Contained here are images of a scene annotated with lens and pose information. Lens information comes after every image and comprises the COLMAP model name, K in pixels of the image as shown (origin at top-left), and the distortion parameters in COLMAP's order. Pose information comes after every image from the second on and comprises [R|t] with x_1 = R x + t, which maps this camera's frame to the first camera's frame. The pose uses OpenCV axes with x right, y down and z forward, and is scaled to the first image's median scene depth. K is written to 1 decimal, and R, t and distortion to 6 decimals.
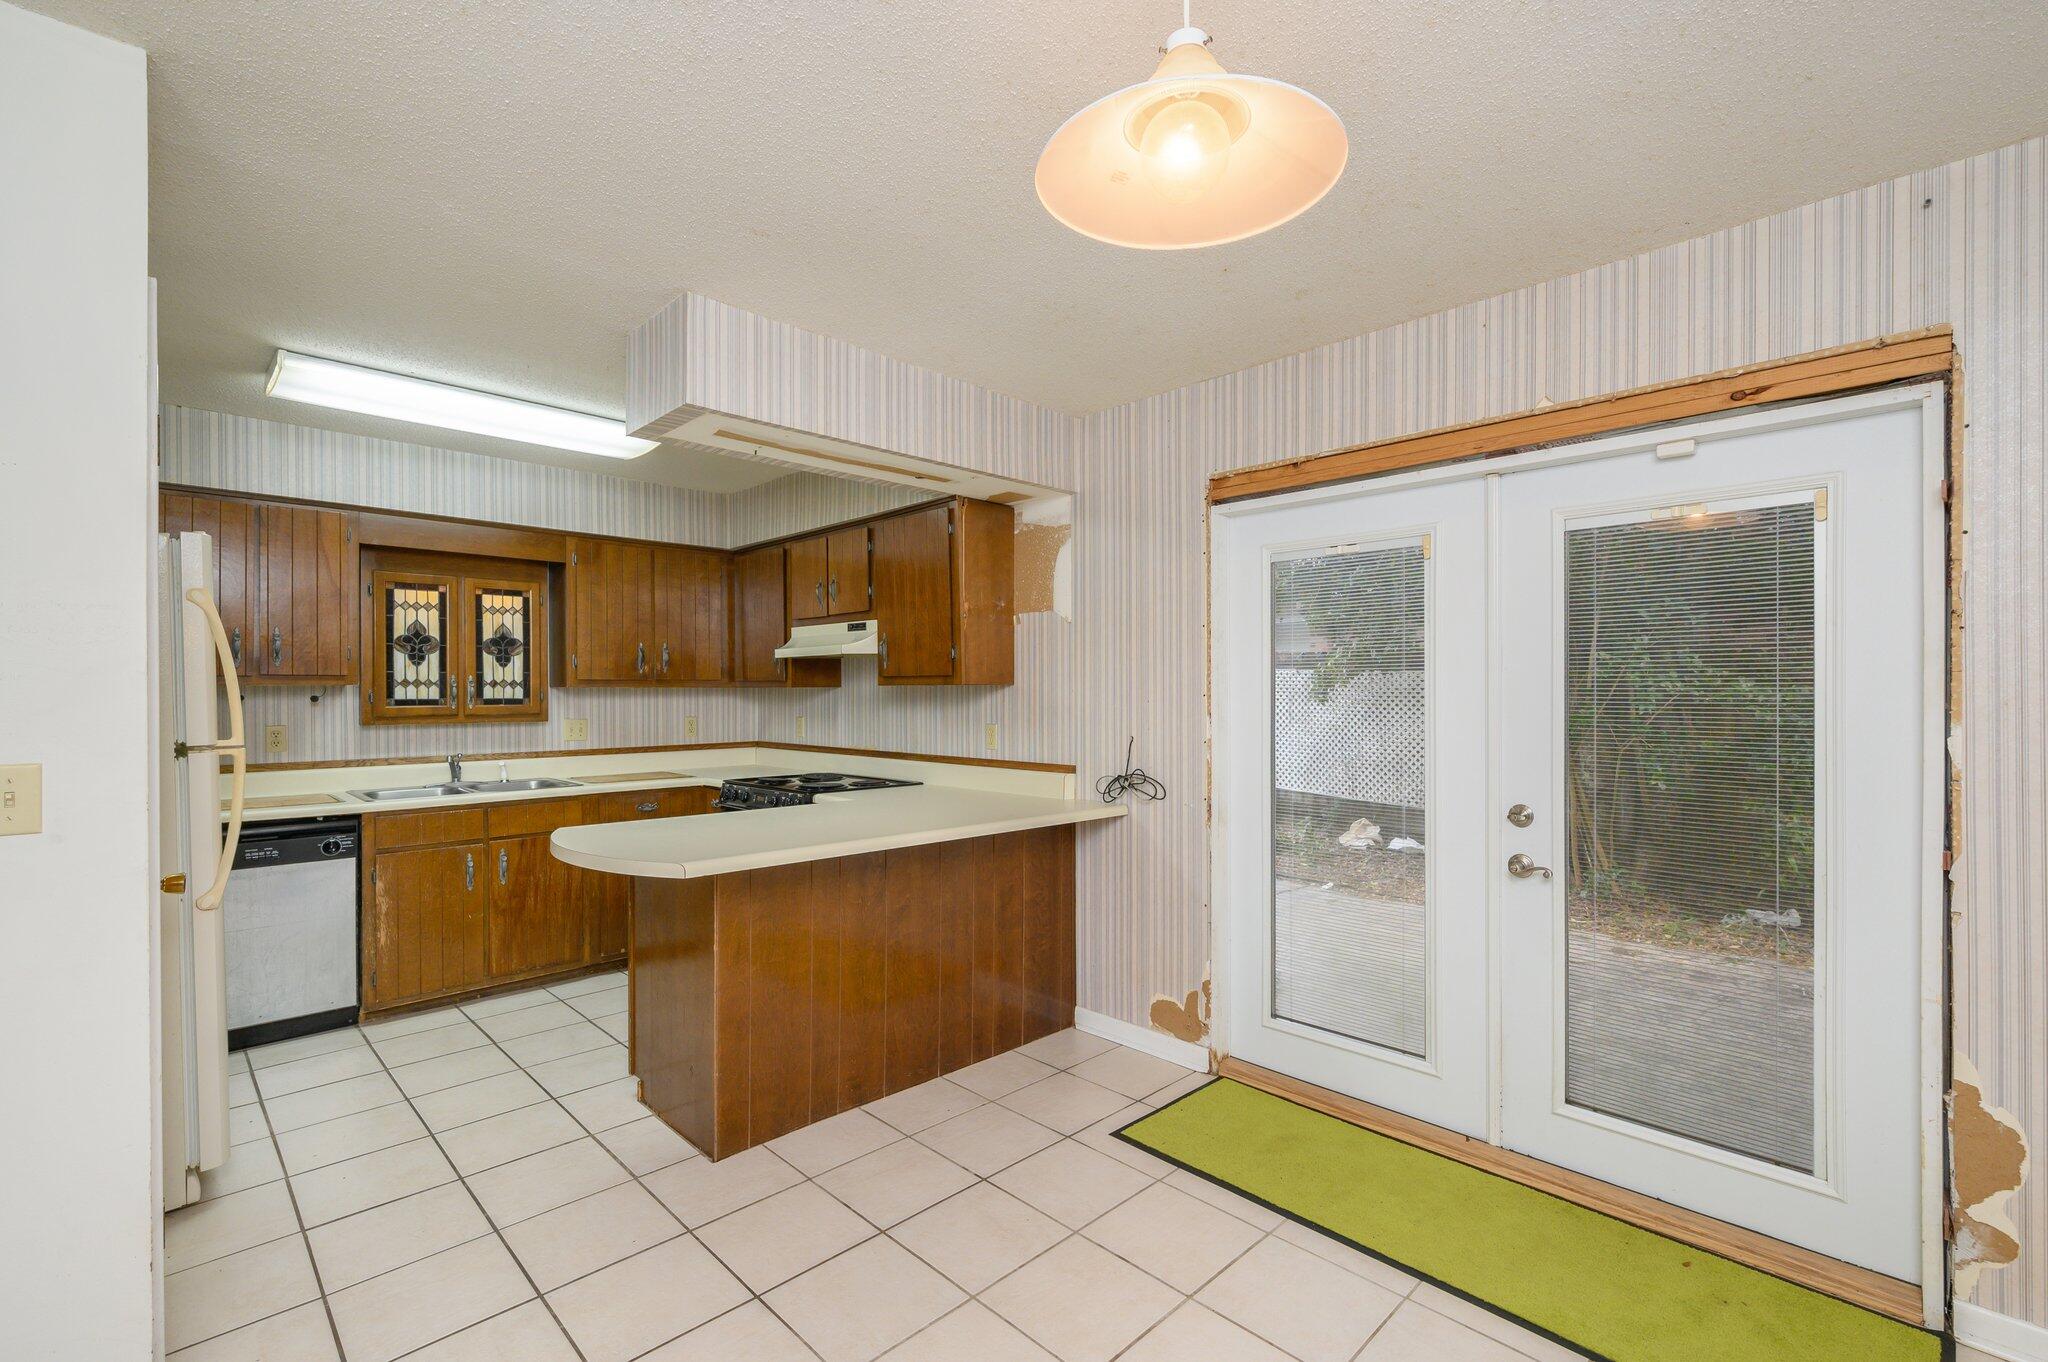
lens RADIAL K [[903.9, 0, 1023.7], [0, 903.9, 692.1], [0, 0, 1]] dist [-0.002419, -0.000339]
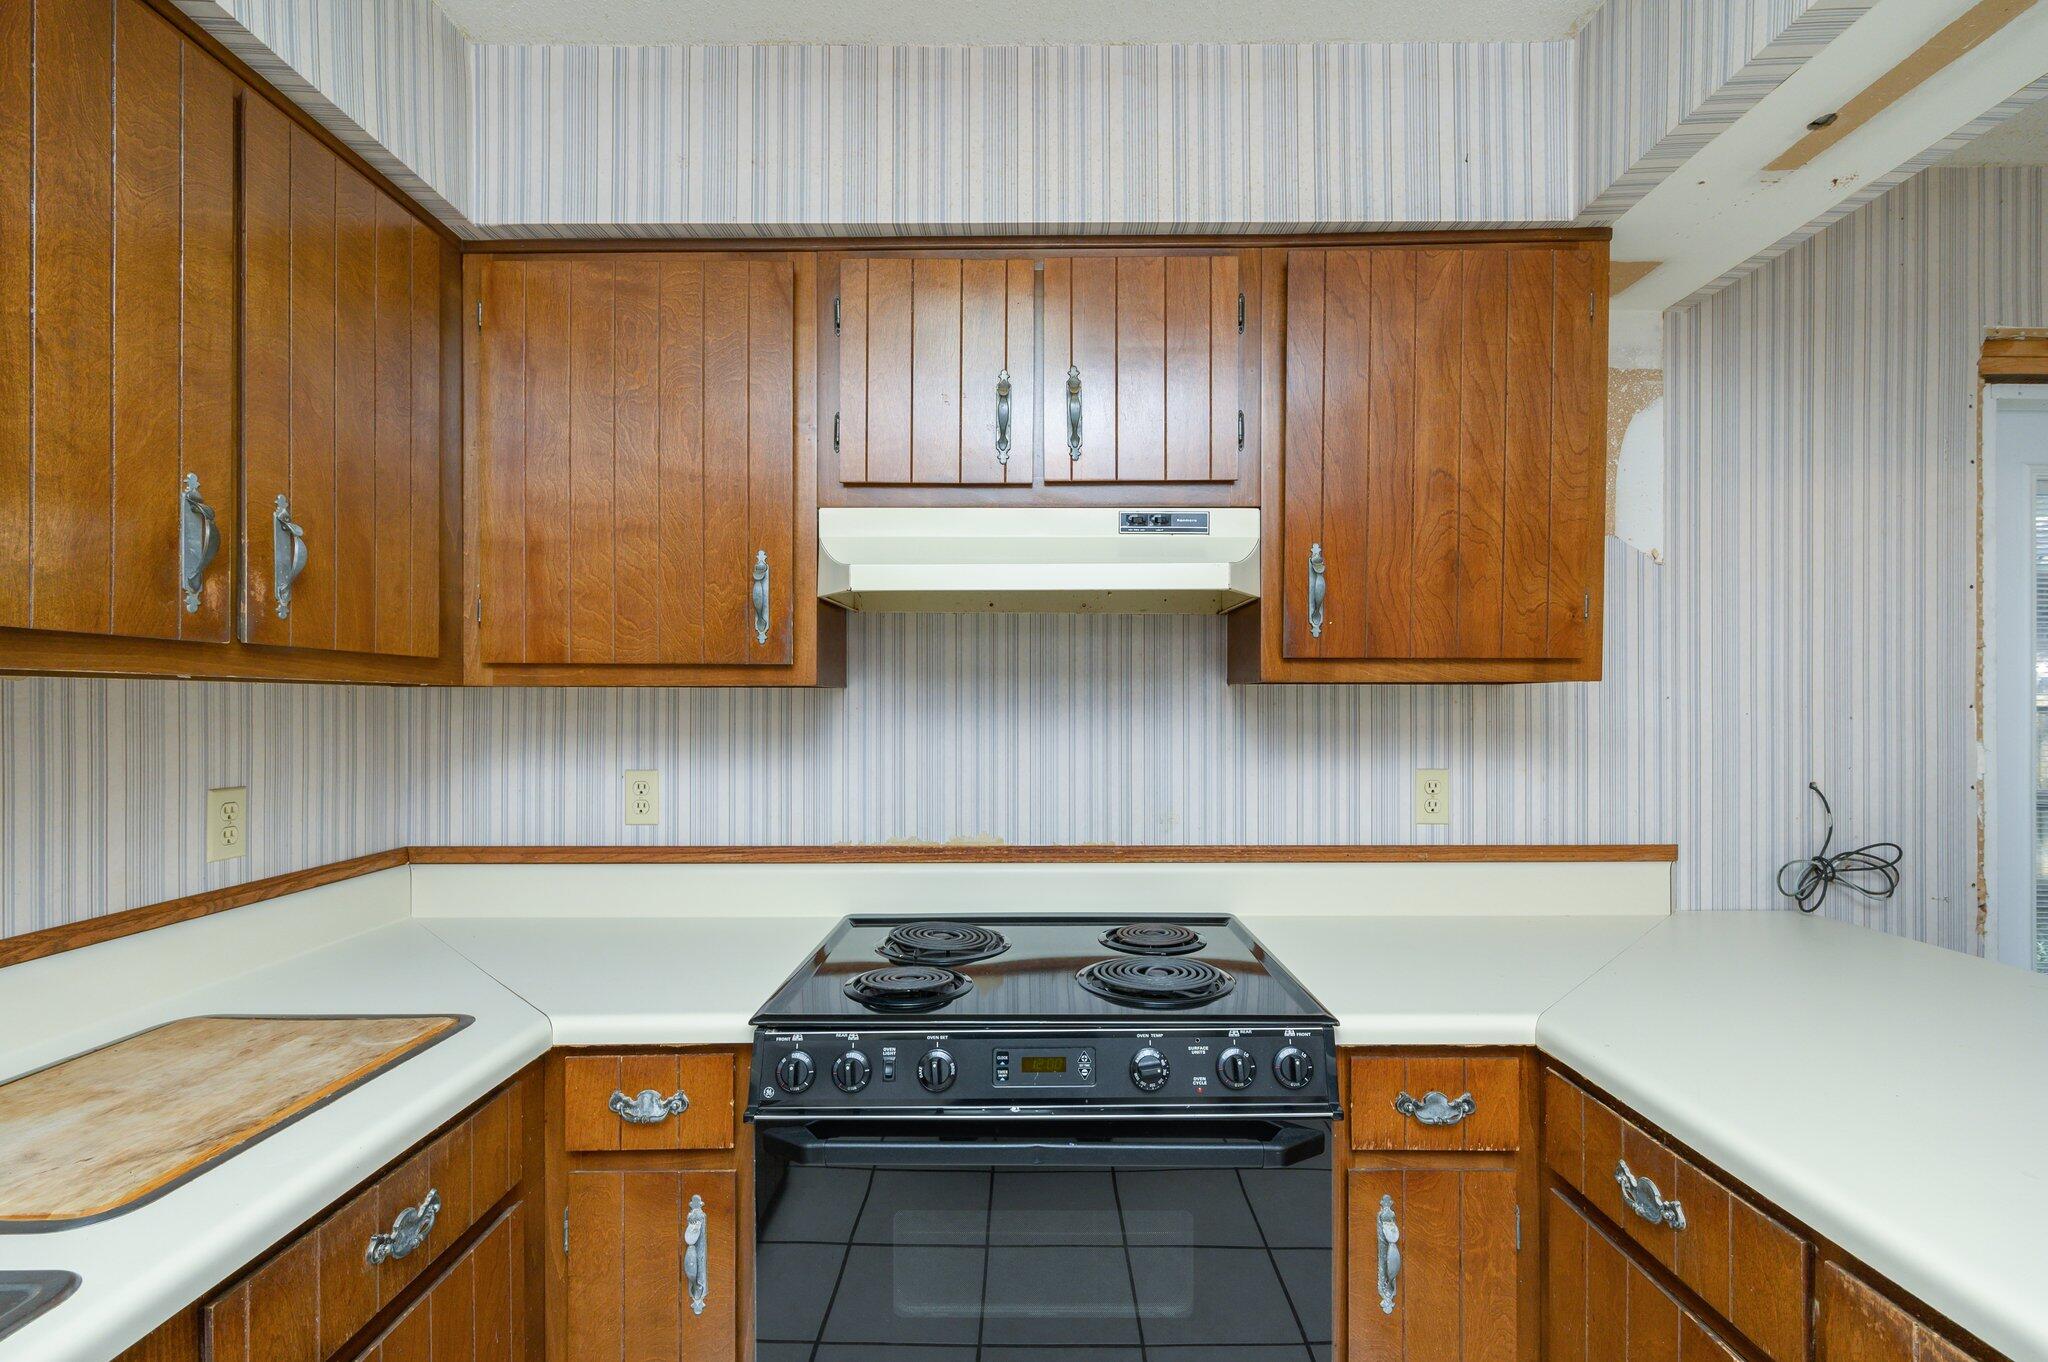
lens RADIAL K [[903.9, 0, 1025.6], [0, 903.9, 693.3], [0, 0, 1]] dist [-0.002419, -0.000339]
pose [[0.703542, 0.004288, 0.710641, -0.448843], [-0.002472, 0.999991, -0.003587, -0.000951], [-0.710650, 0.000767, 0.703546, 0.719171]]
